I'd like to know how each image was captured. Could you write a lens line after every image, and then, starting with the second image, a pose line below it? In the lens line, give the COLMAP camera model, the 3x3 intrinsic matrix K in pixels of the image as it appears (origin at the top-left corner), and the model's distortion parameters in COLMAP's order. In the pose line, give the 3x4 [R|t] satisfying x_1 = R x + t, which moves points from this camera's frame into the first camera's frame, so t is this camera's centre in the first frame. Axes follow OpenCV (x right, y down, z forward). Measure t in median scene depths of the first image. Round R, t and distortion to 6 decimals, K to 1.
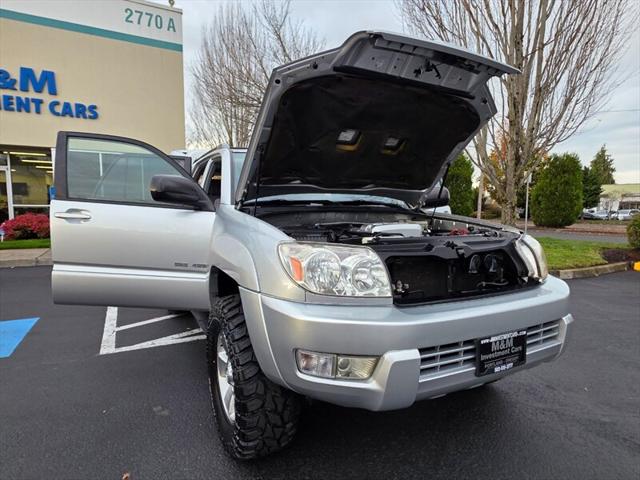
lens RADIAL K [[371.6, 0, 320.0], [0, 371.6, 240.0], [0, 0, 1]] dist [0.000610, -0.000009]
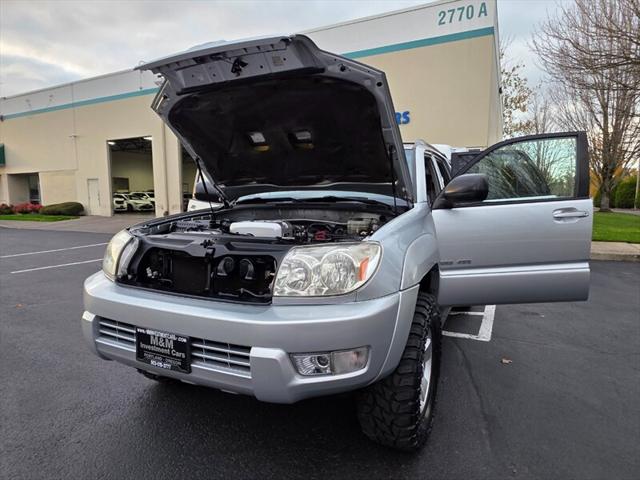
lens RADIAL K [[383.6, 0, 320.0], [0, 383.6, 240.0], [0, 0, 1]] dist [0.001357, -0.001117]
pose [[0.600421, 0.075247, -0.796136, 0.208544], [-0.061767, 0.996953, 0.047645, -0.009974], [0.797295, 0.020568, 0.603239, 0.093705]]
